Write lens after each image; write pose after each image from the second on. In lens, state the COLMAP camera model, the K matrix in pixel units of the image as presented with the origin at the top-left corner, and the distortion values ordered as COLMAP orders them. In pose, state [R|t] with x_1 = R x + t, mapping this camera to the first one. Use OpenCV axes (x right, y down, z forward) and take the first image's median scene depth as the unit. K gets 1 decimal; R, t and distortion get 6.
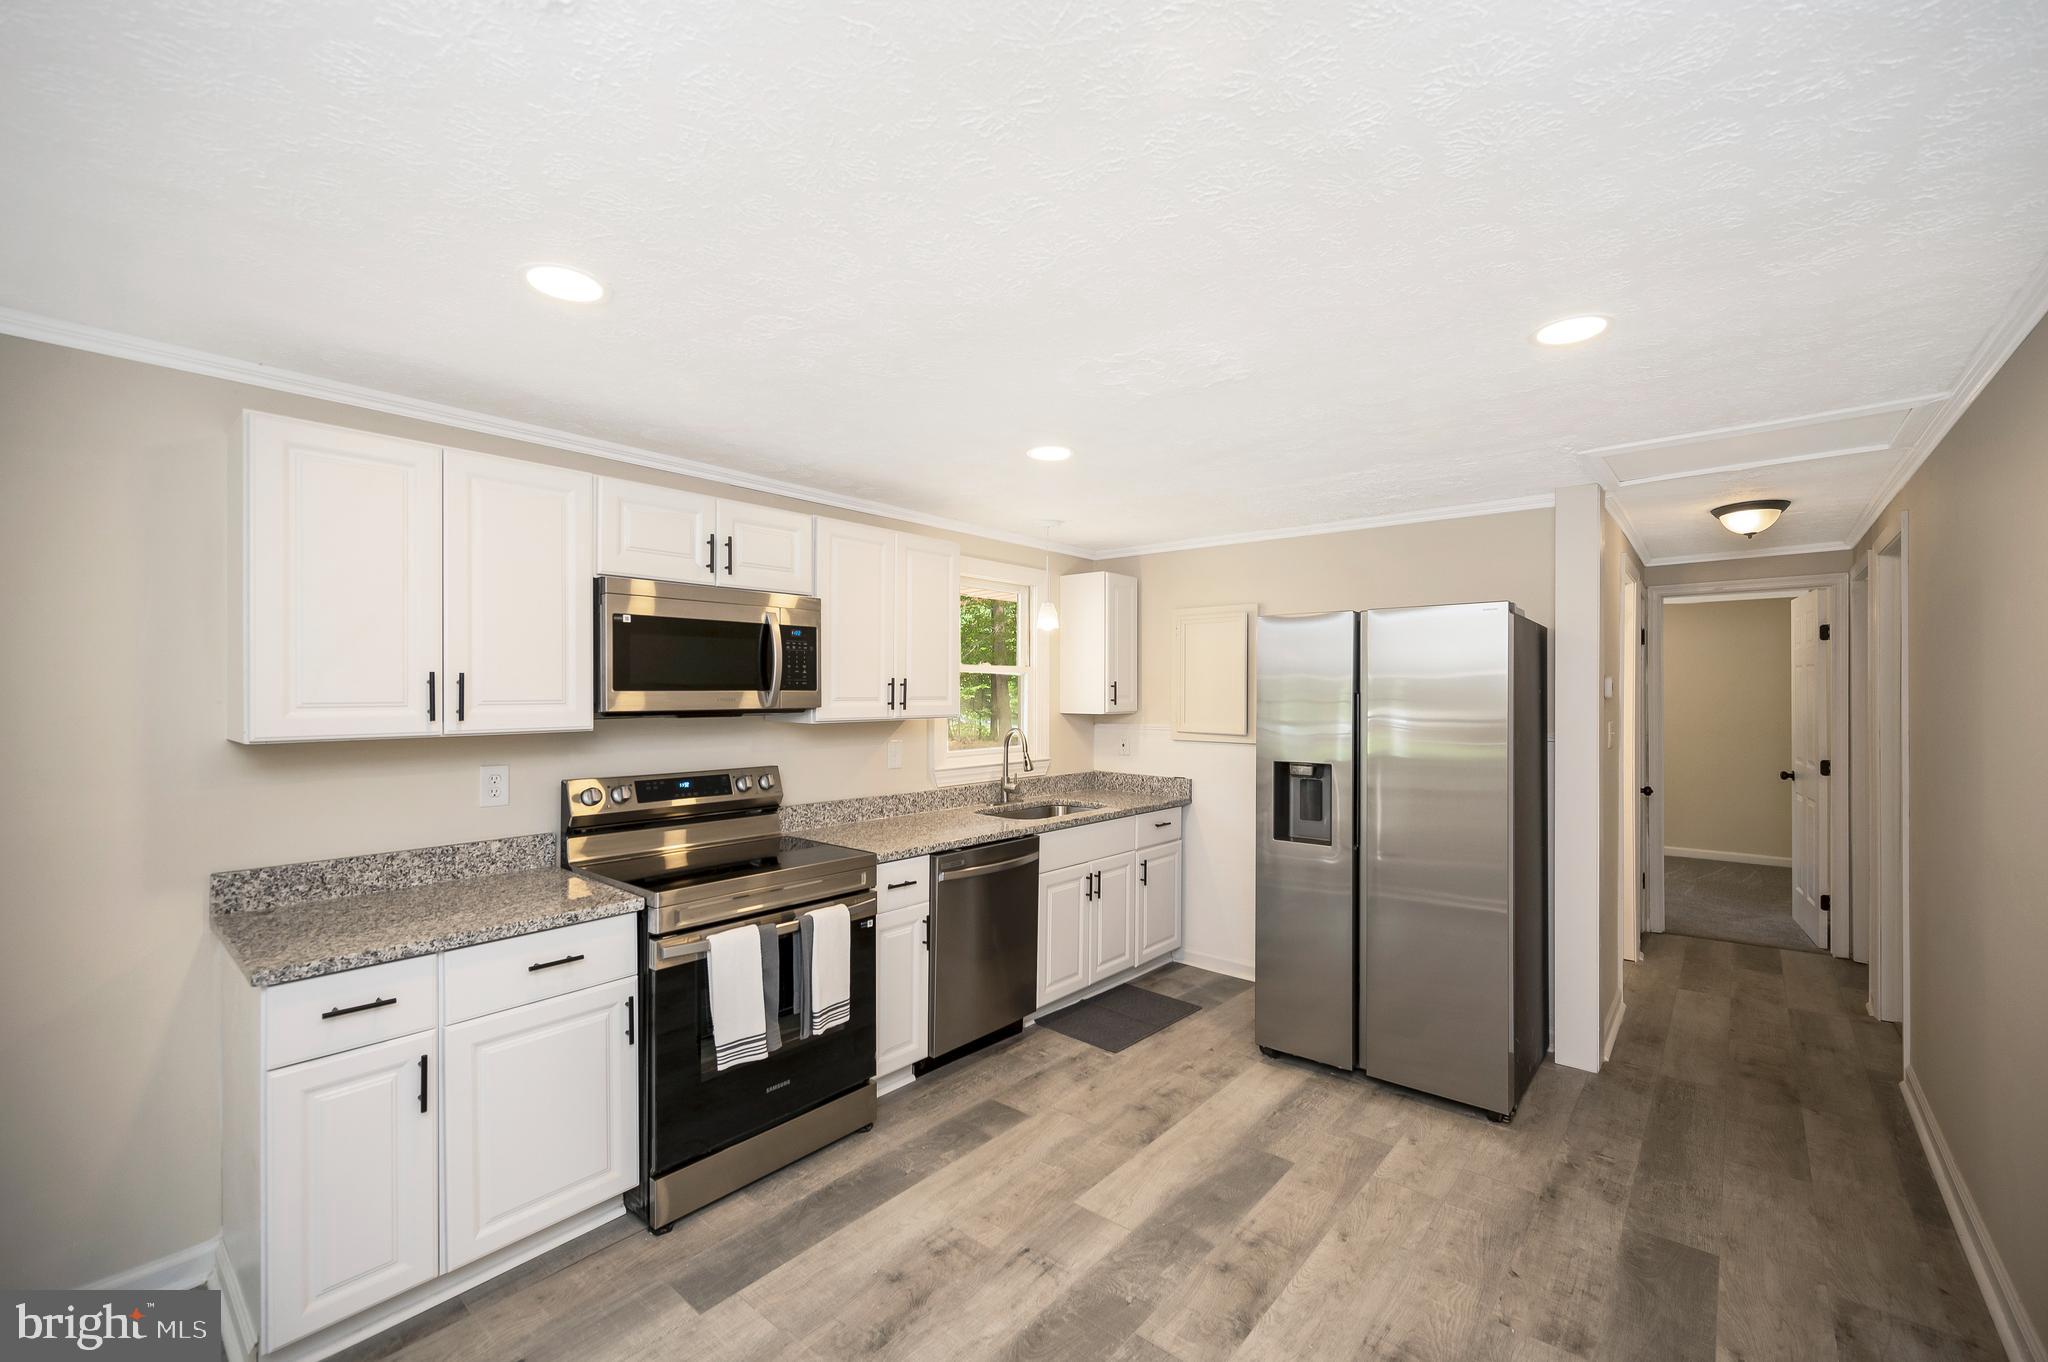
lens RADIAL K [[840.9, 0, 1040.0], [0, 840.9, 685.6], [0, 0, 1]] dist [-0.000827, 0.000805]
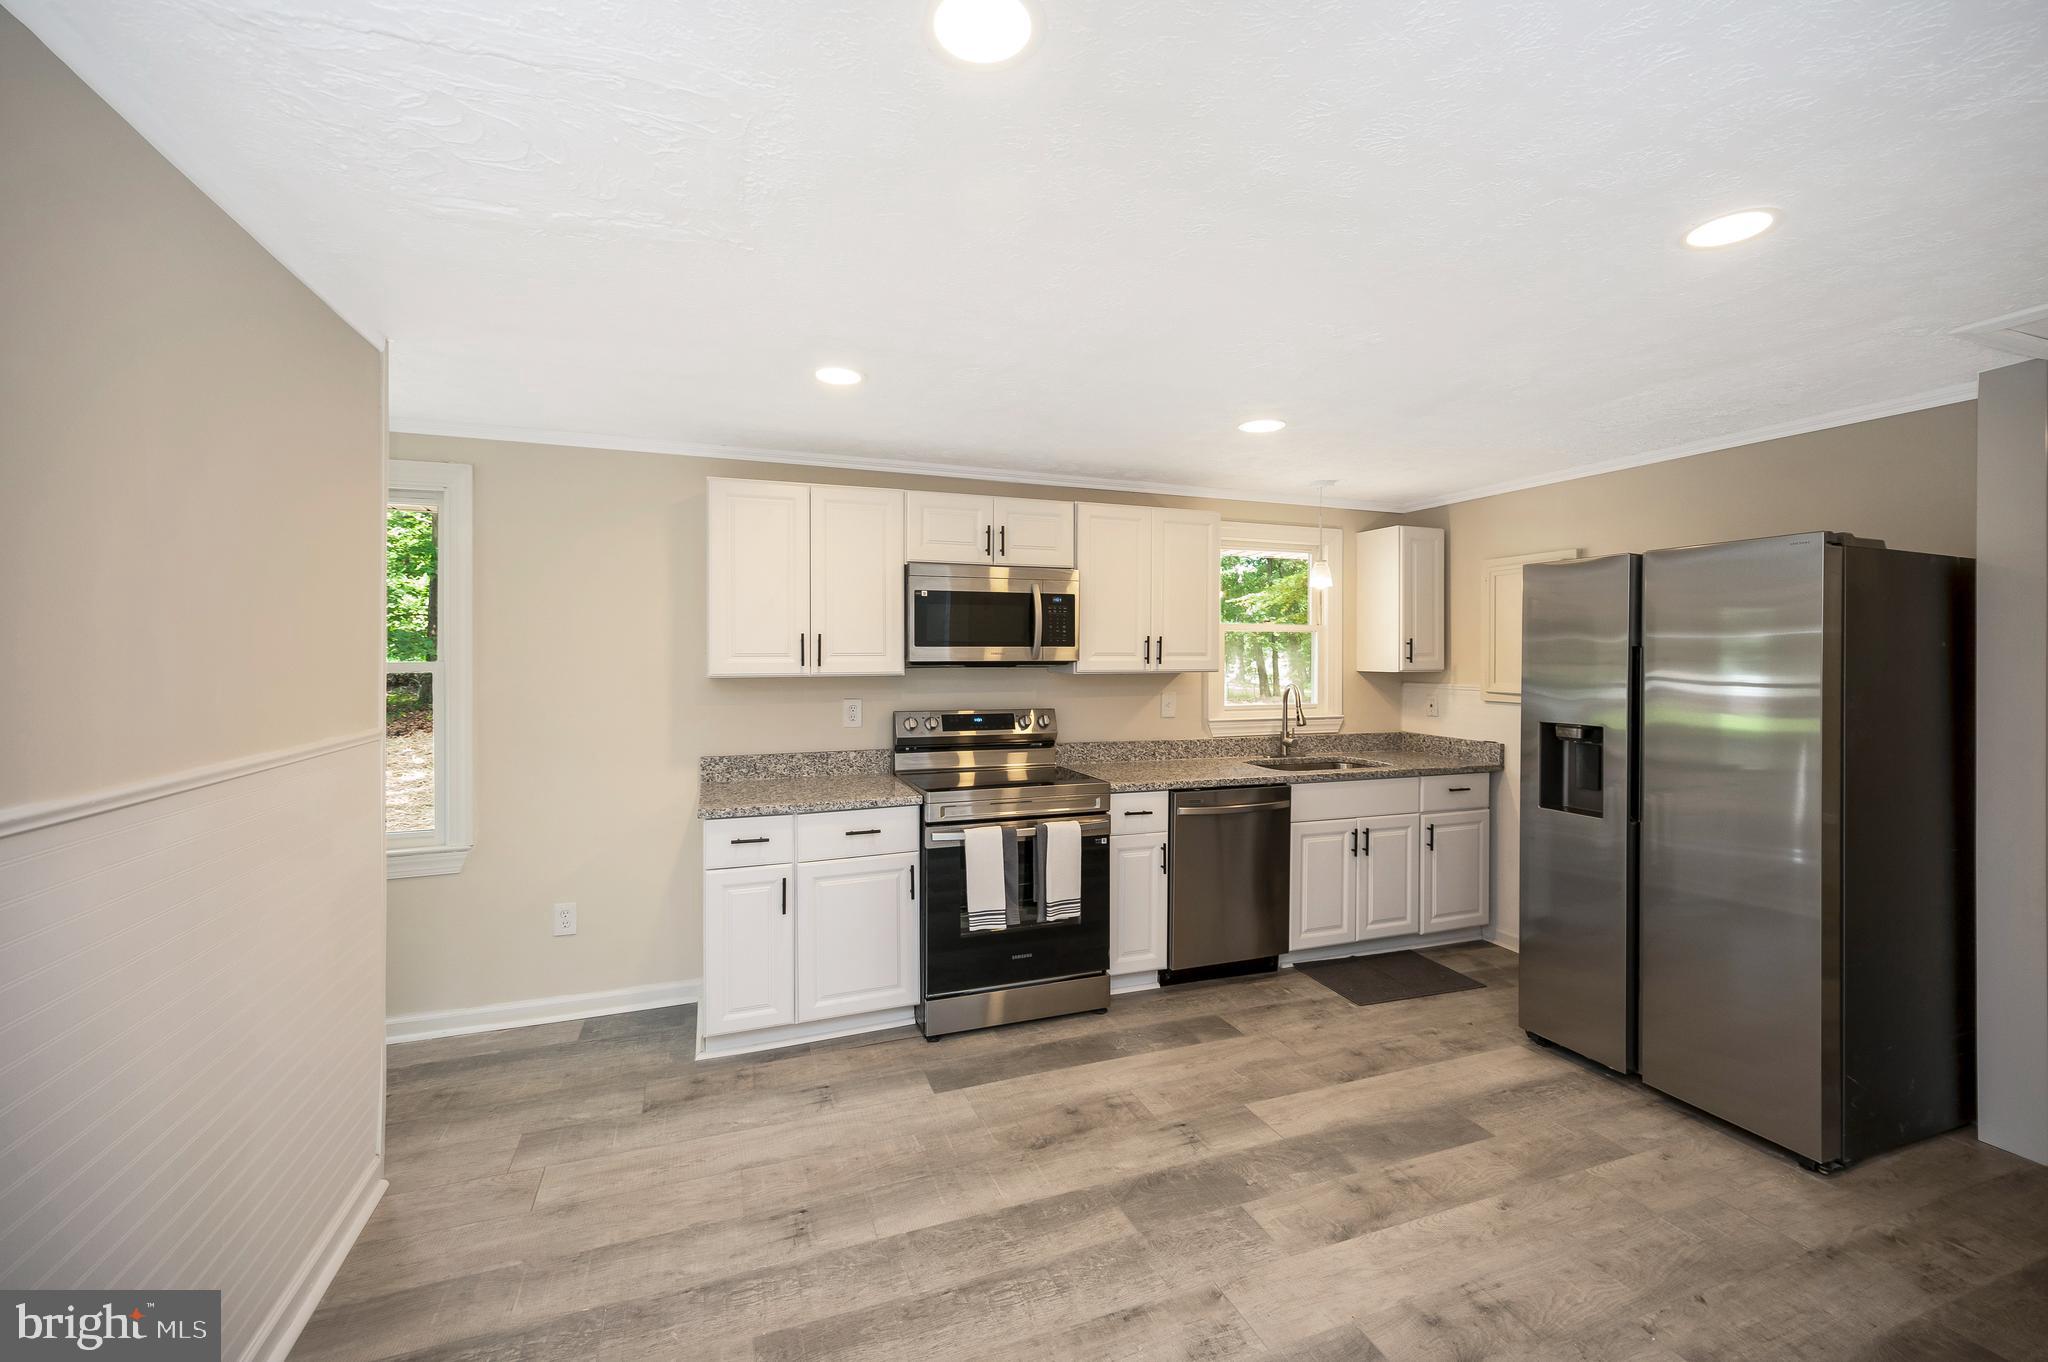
lens RADIAL K [[840.9, 0, 1019.2], [0, 840.9, 648.4], [0, 0, 1]] dist [-0.000827, 0.000805]
pose [[0.867279, -0.002307, -0.497817, 0.303500], [0.002512, 0.999997, -0.000257, 0.009535], [0.497816, -0.001028, 0.867282, -0.099957]]
